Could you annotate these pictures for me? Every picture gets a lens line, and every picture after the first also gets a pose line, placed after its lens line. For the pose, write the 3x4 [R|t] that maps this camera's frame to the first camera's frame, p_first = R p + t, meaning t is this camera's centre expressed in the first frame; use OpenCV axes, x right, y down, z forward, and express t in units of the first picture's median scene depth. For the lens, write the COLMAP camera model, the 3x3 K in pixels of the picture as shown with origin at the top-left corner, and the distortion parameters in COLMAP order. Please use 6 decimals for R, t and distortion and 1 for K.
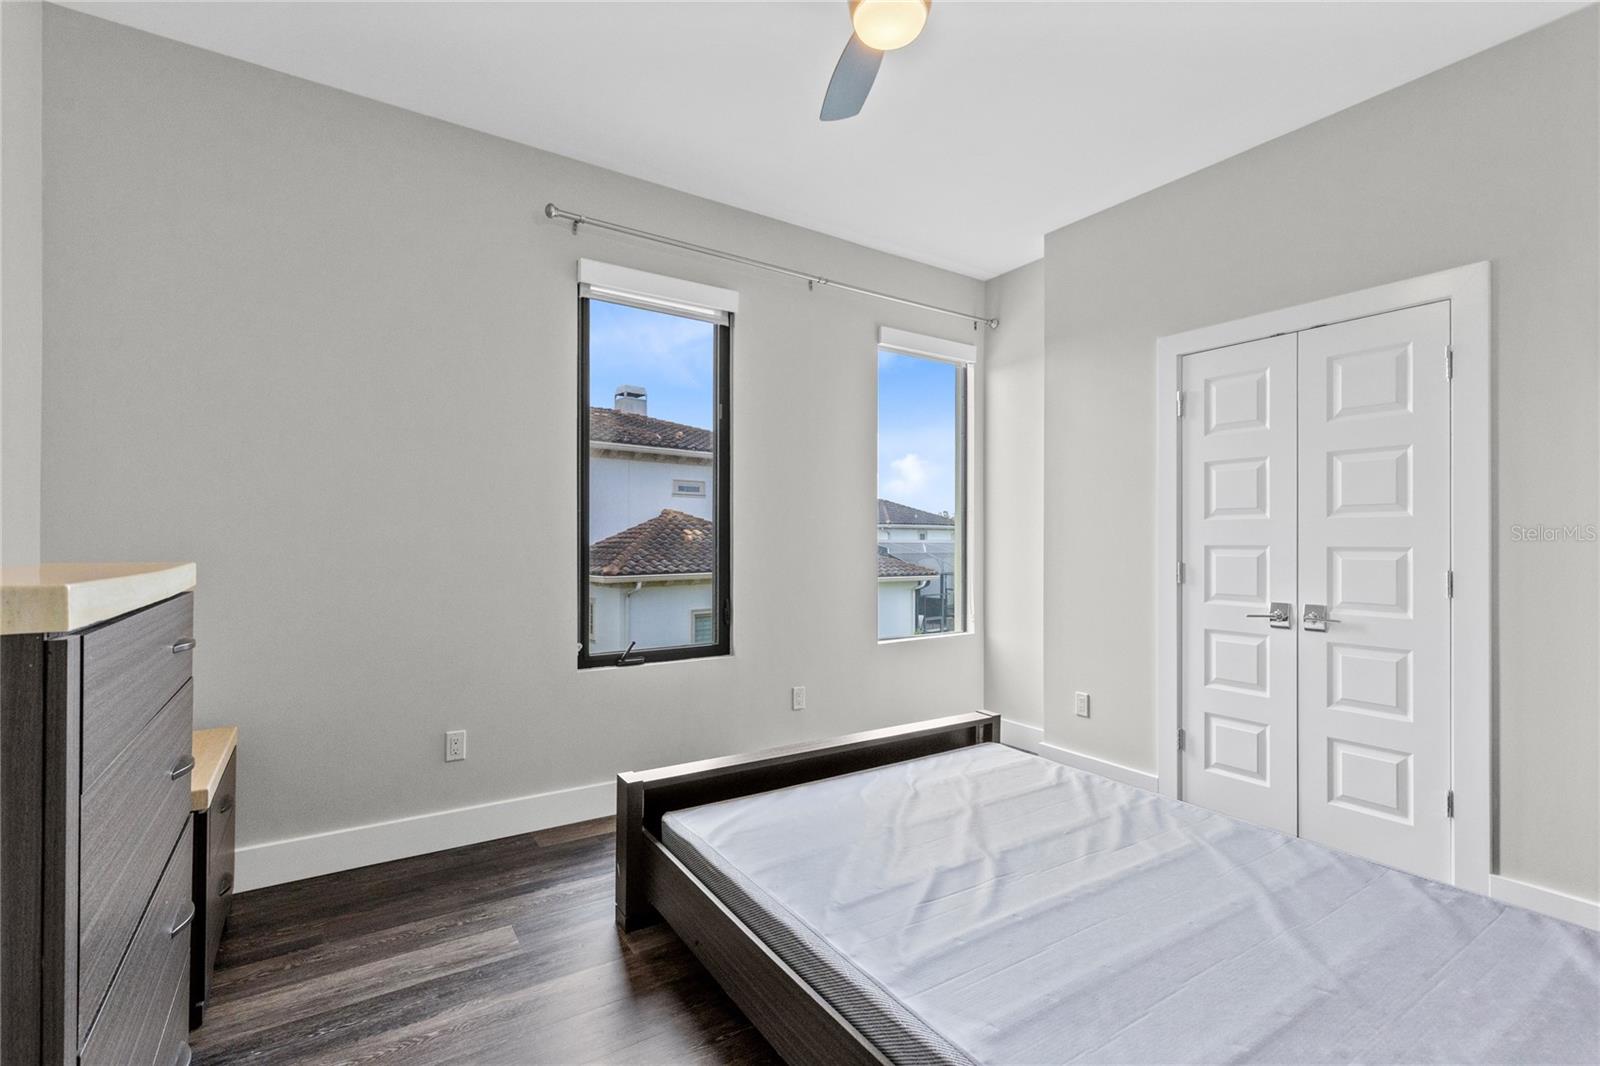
lens RADIAL K [[735.7, 0, 804.6], [0, 735.7, 527.1], [0, 0, 1]] dist [0.006645, -0.000015]
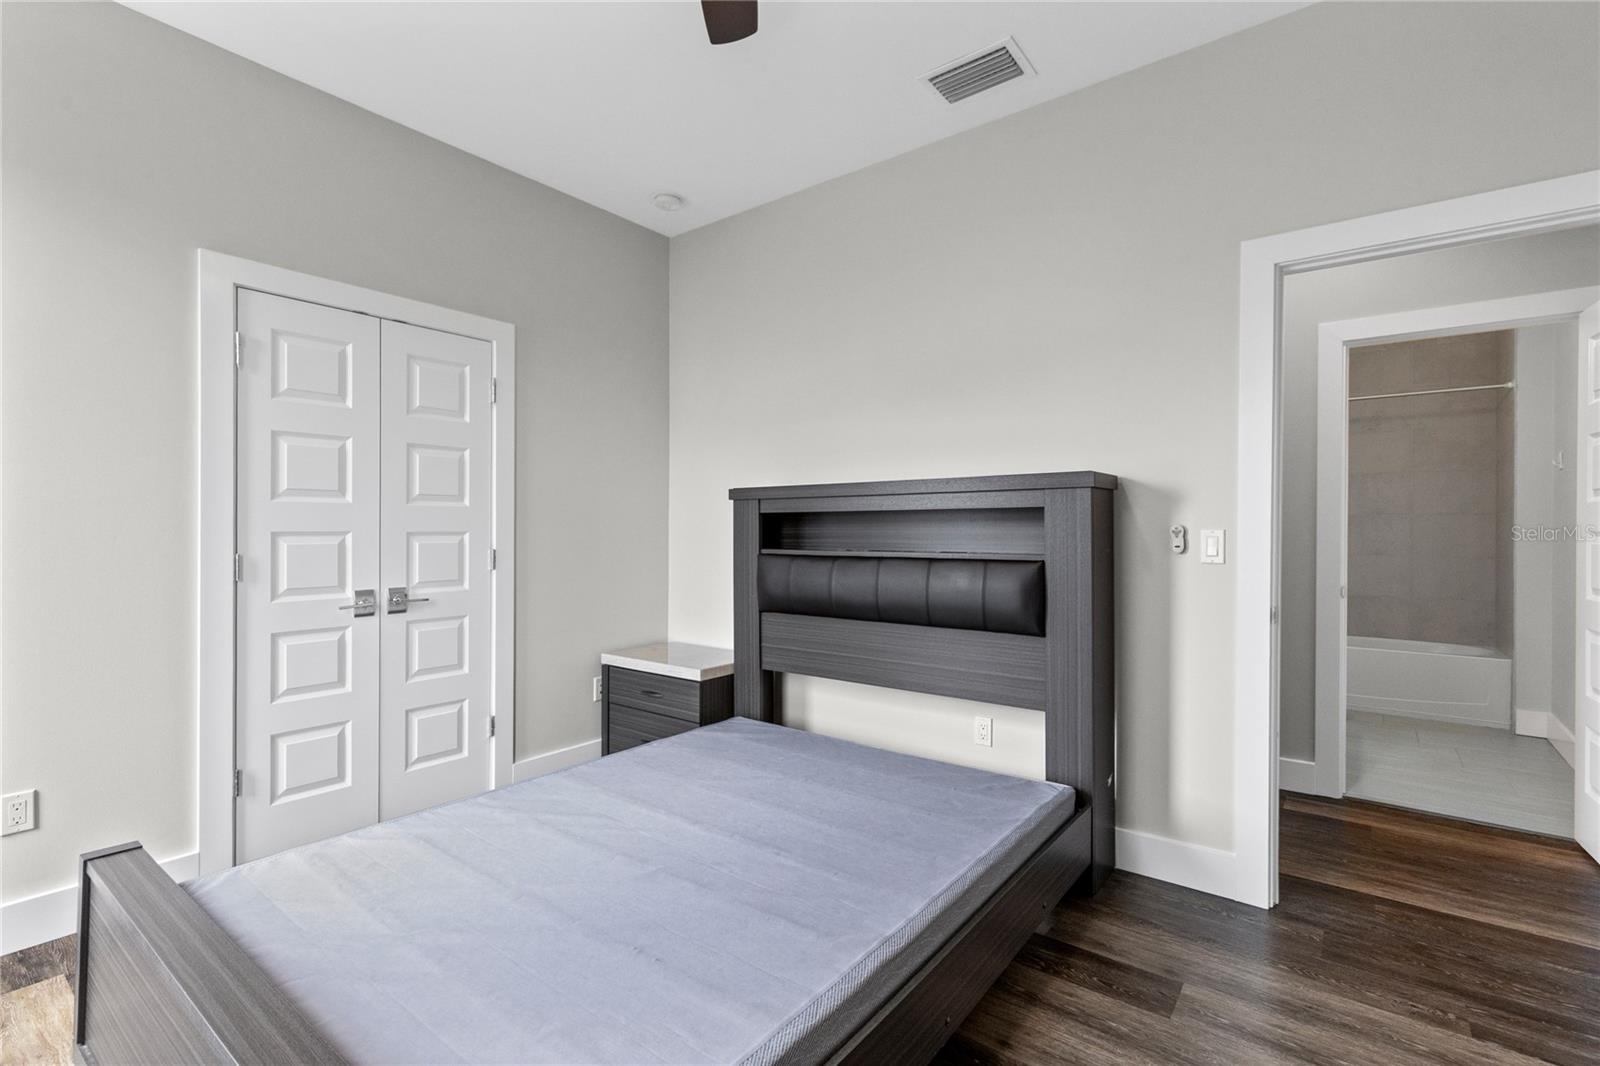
lens RADIAL K [[735.7, 0, 804.6], [0, 735.7, 527.1], [0, 0, 1]] dist [0.006645, -0.000015]
pose [[-0.333754, -0.006055, 0.942641, -0.457009], [-0.021493, 0.999768, -0.001188, 0.007898], [-0.942415, -0.020657, -0.333807, 0.766306]]
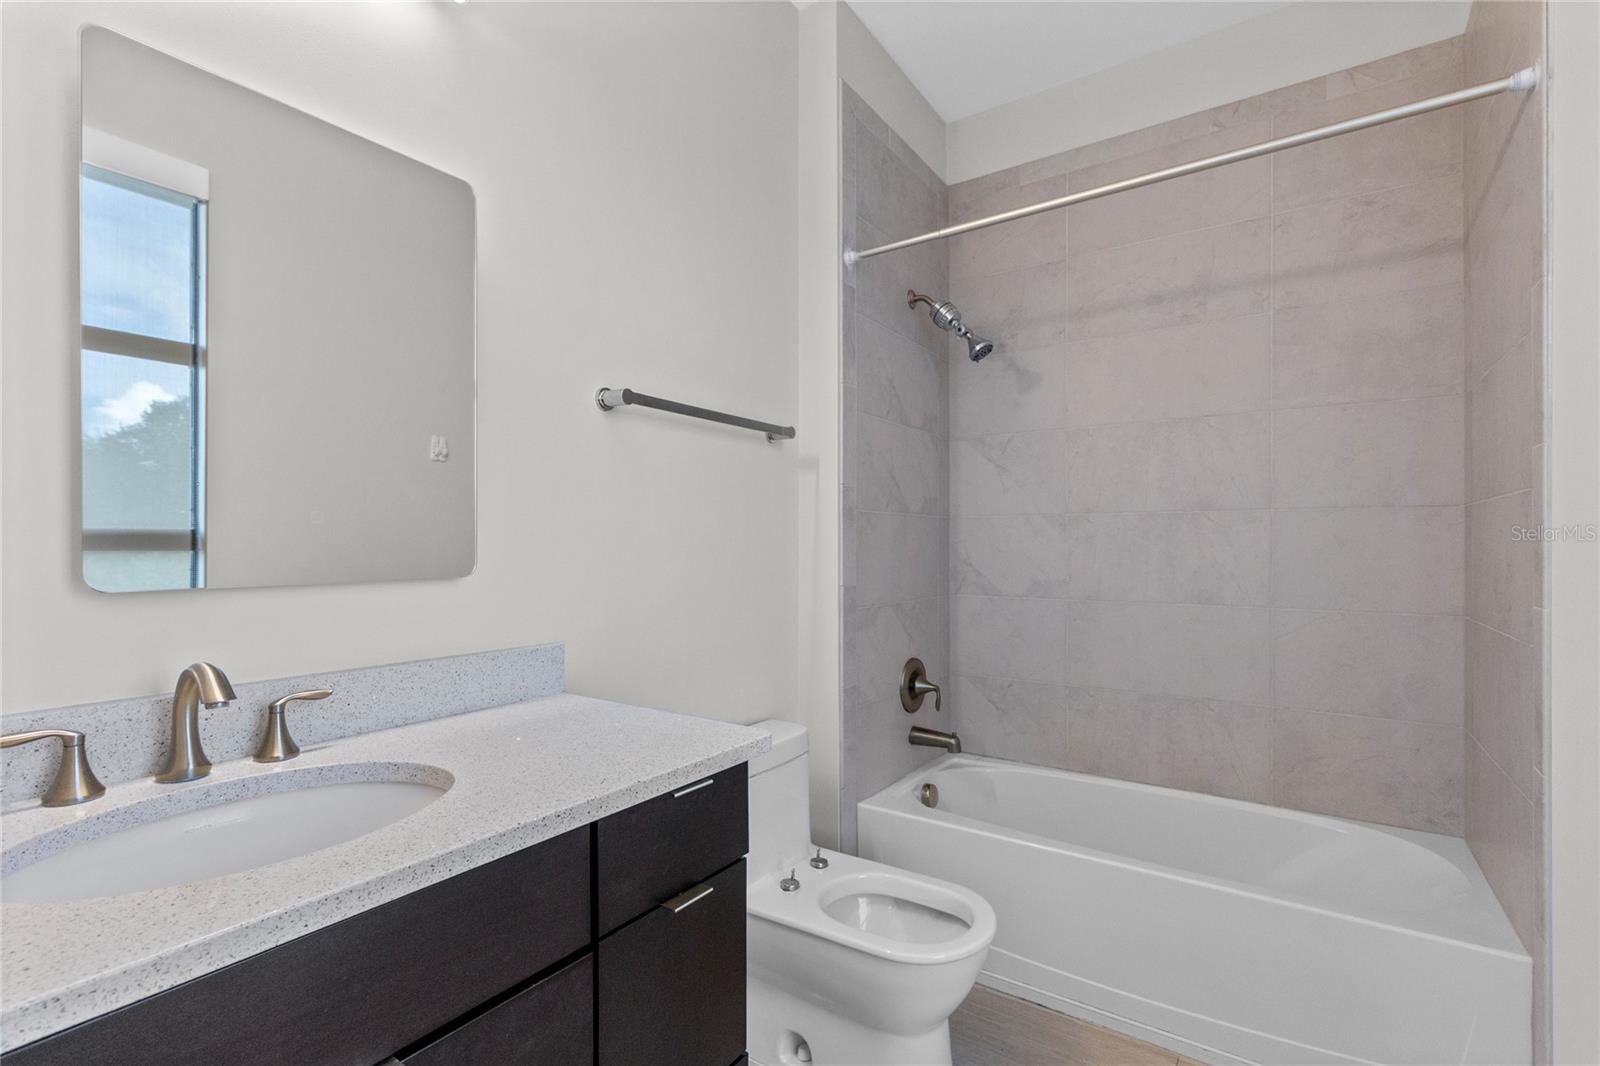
lens RADIAL K [[735.7, 0, 804.6], [0, 735.7, 527.1], [0, 0, 1]] dist [0.006645, -0.000015]
pose [[-0.385504, 0.011107, 0.922639, -0.312974], [-0.019992, 0.999592, -0.020387, 0.003534], [-0.922490, -0.026305, -0.385125, 0.503628]]
